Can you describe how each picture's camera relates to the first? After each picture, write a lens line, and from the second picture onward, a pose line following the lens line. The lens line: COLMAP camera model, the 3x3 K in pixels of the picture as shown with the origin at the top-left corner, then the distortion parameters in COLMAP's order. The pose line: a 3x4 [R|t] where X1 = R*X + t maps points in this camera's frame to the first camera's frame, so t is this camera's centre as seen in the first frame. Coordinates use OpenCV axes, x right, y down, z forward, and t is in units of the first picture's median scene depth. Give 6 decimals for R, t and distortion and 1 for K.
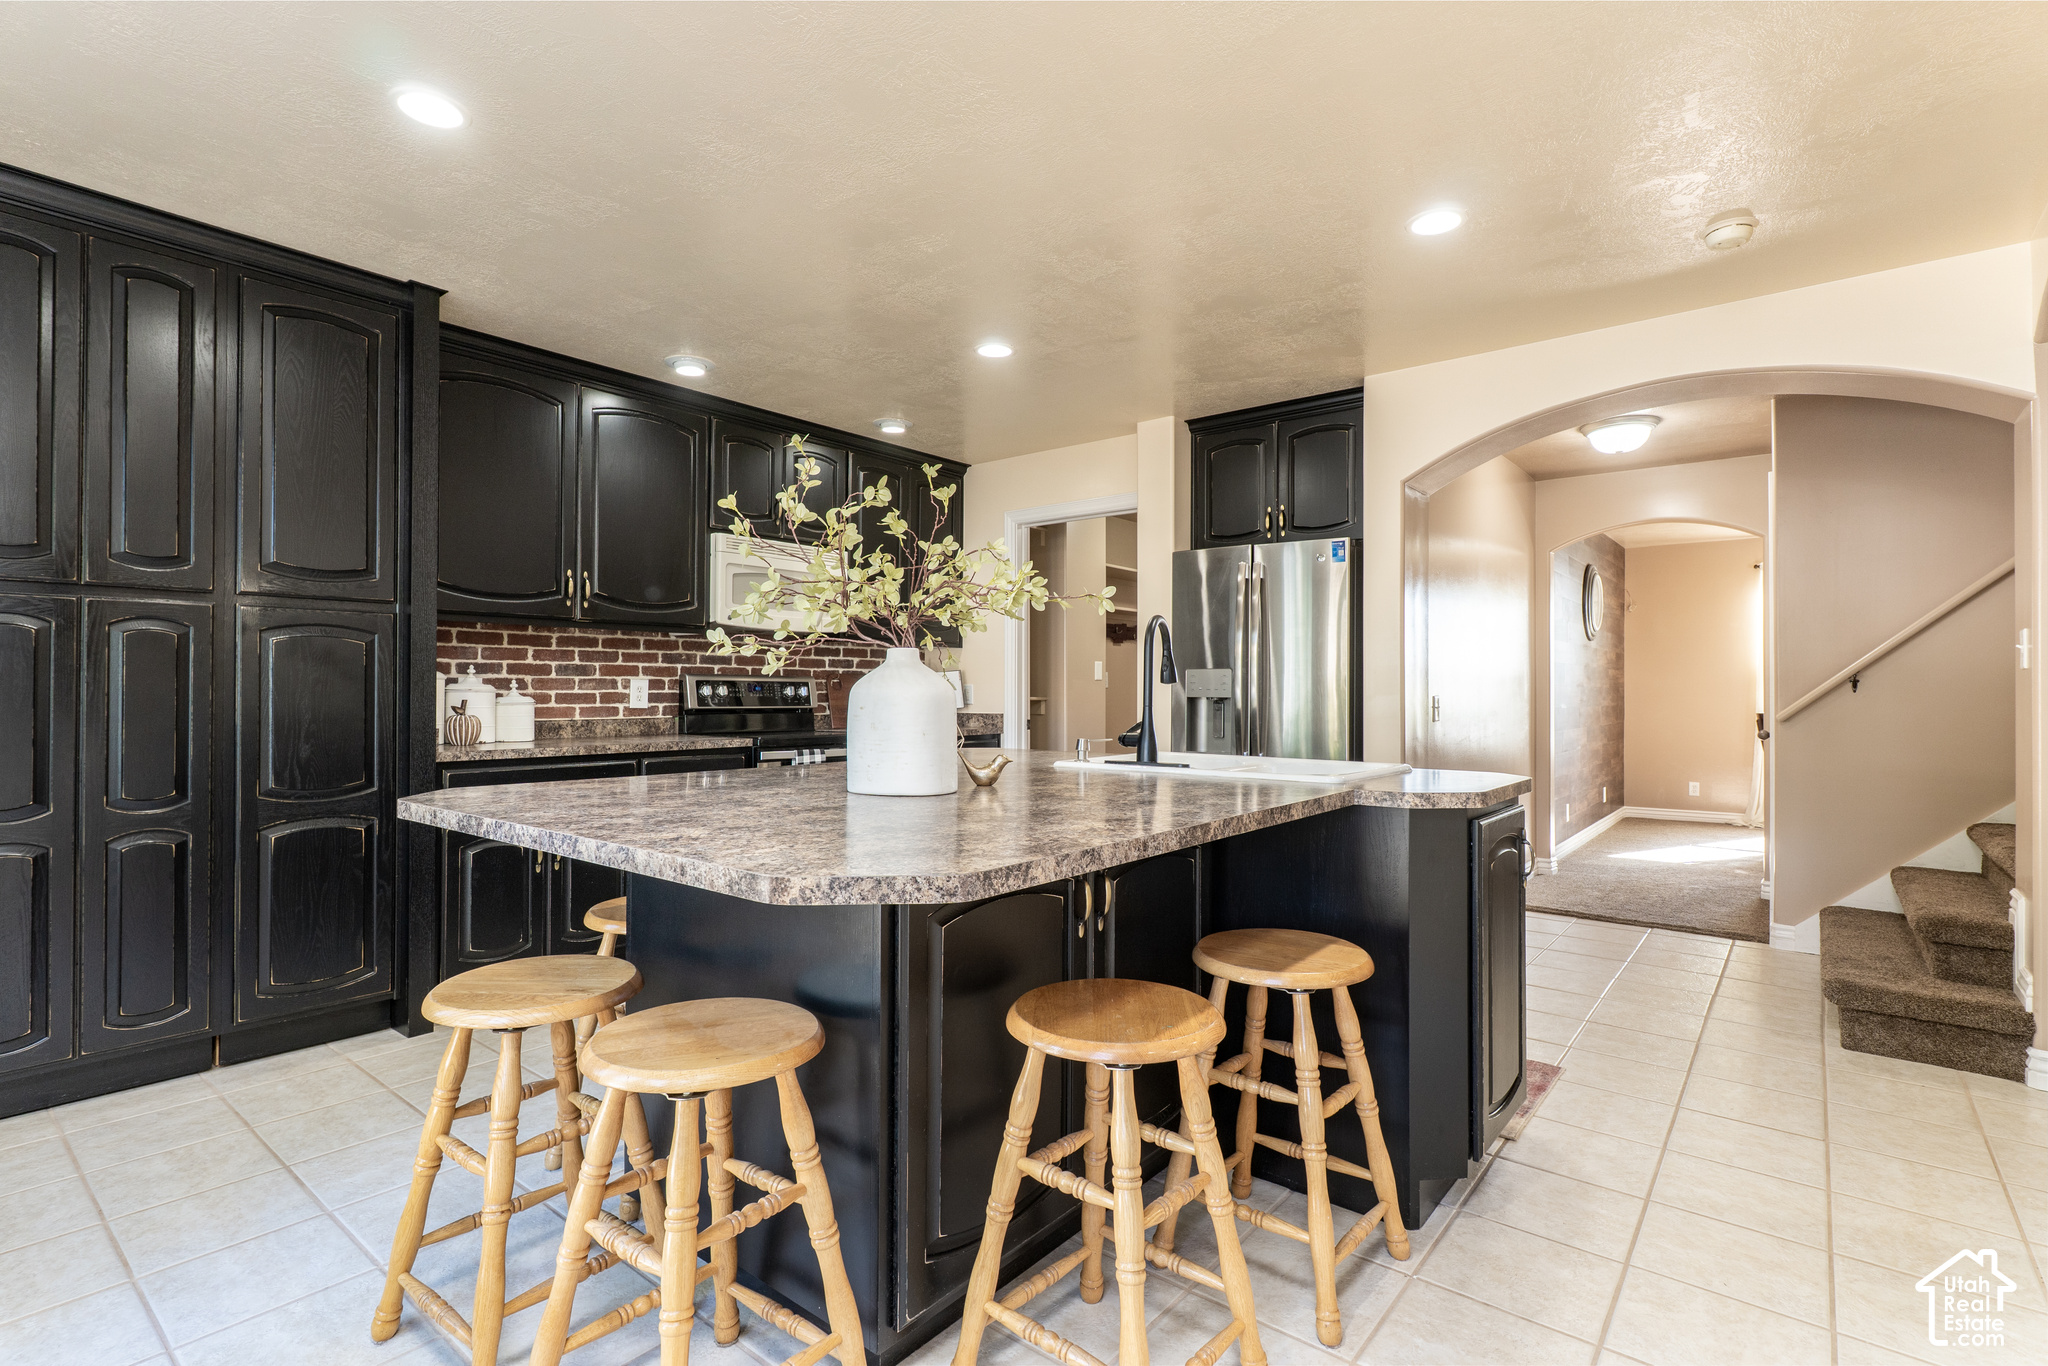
lens RADIAL K [[972.1, 0, 1022.2], [0, 972.1, 682.6], [0, 0, 1]] dist [0.005355, 0.000836]
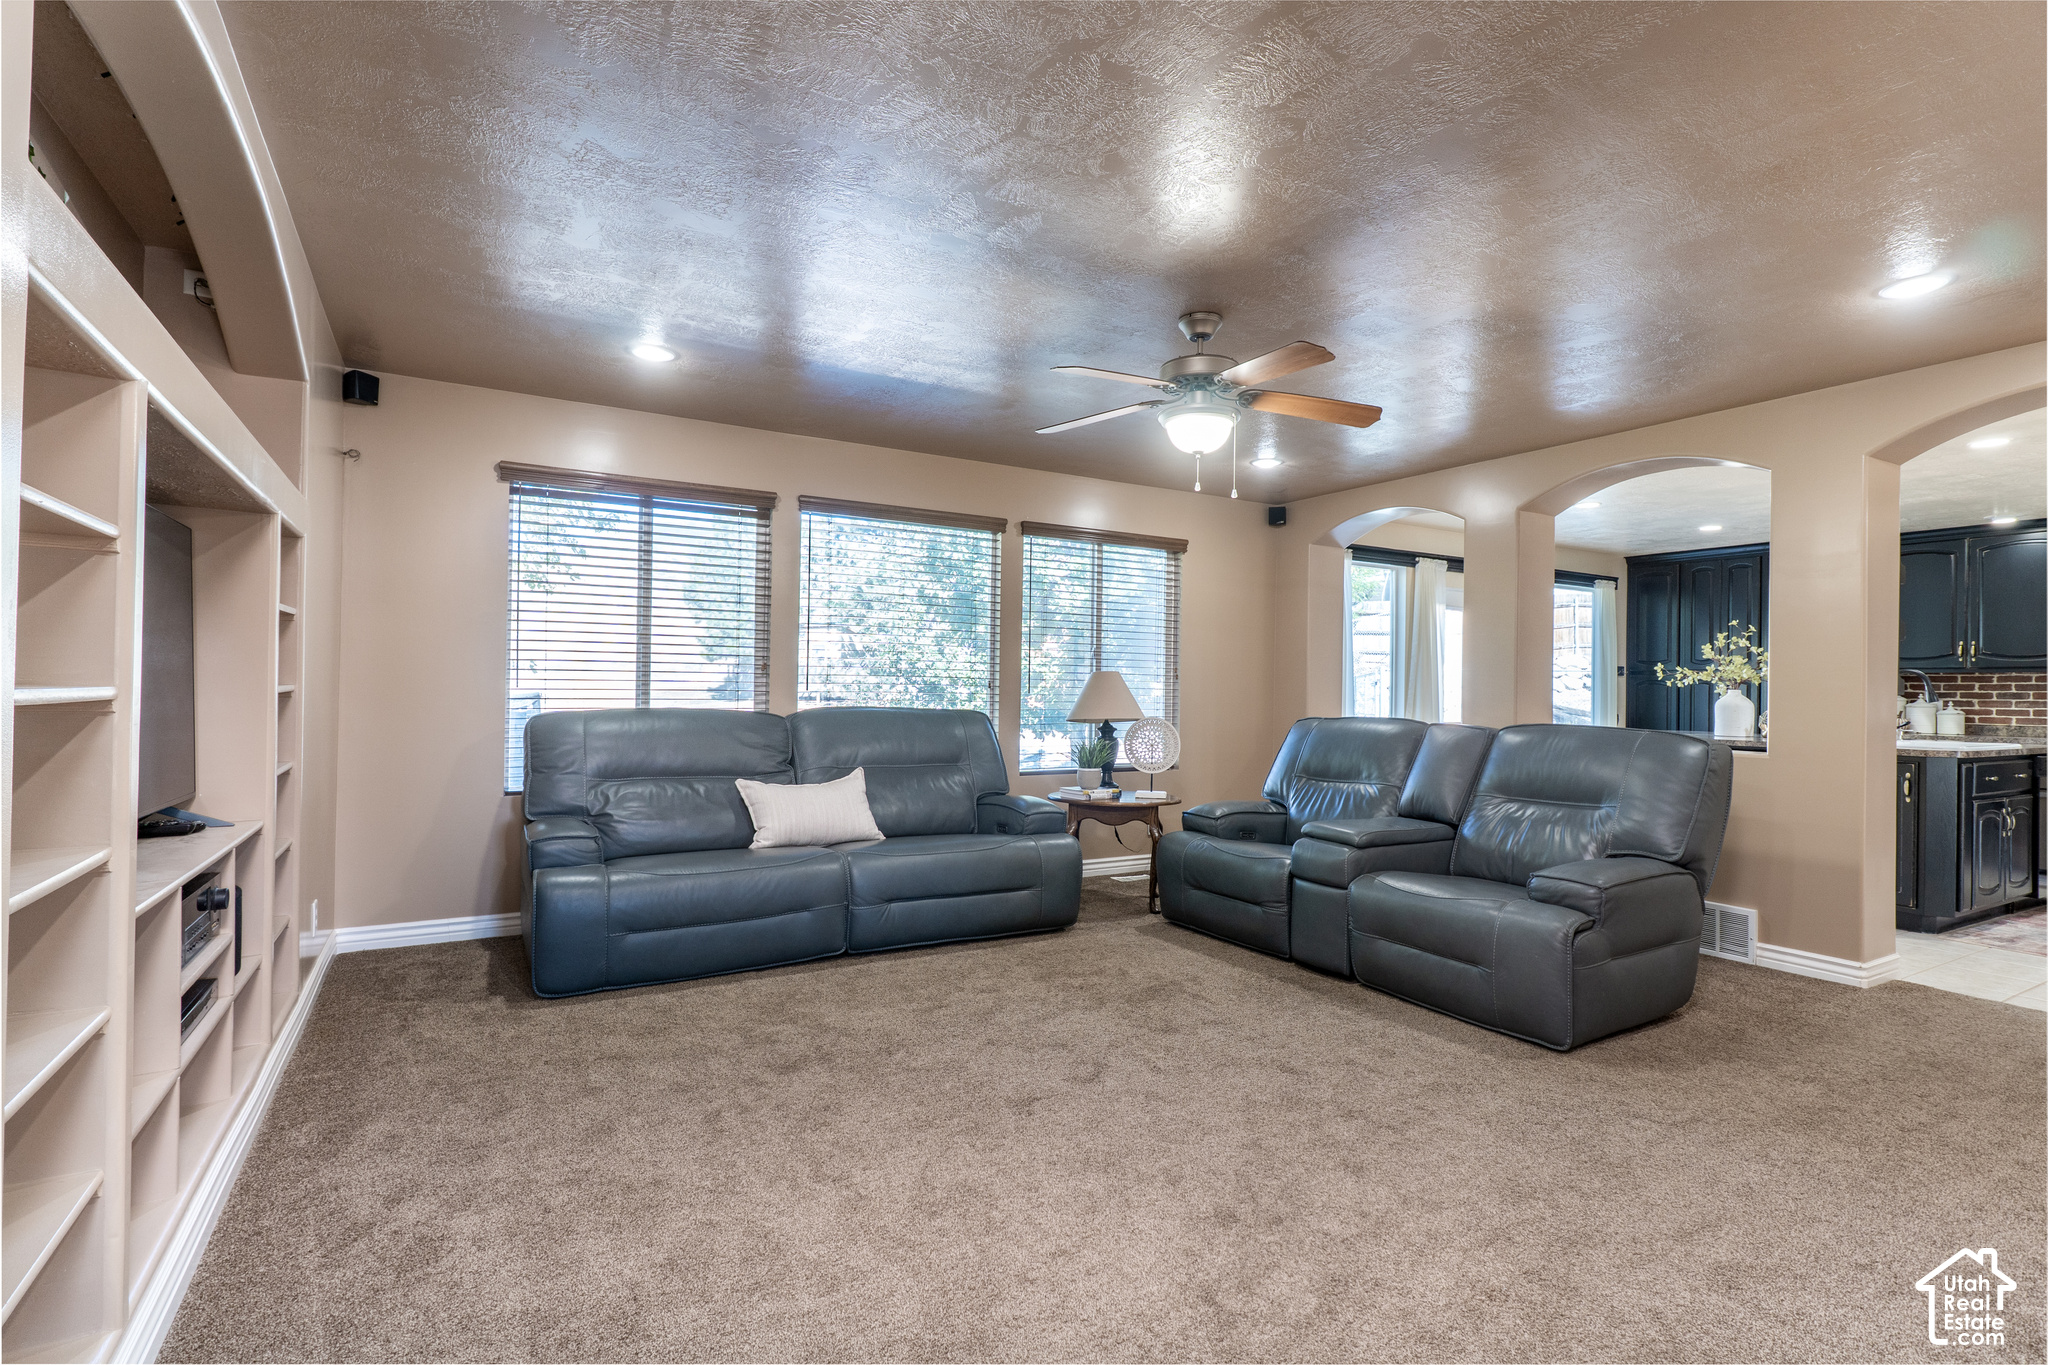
lens RADIAL K [[972.1, 0, 1023.3], [0, 972.1, 684.1], [0, 0, 1]] dist [0.005355, 0.000836]
pose [[-0.345035, -0.012952, -0.938500, 1.755575], [-0.013513, 0.999870, -0.008831, 0.004791], [0.938492, 0.009635, -0.345165, -0.025994]]
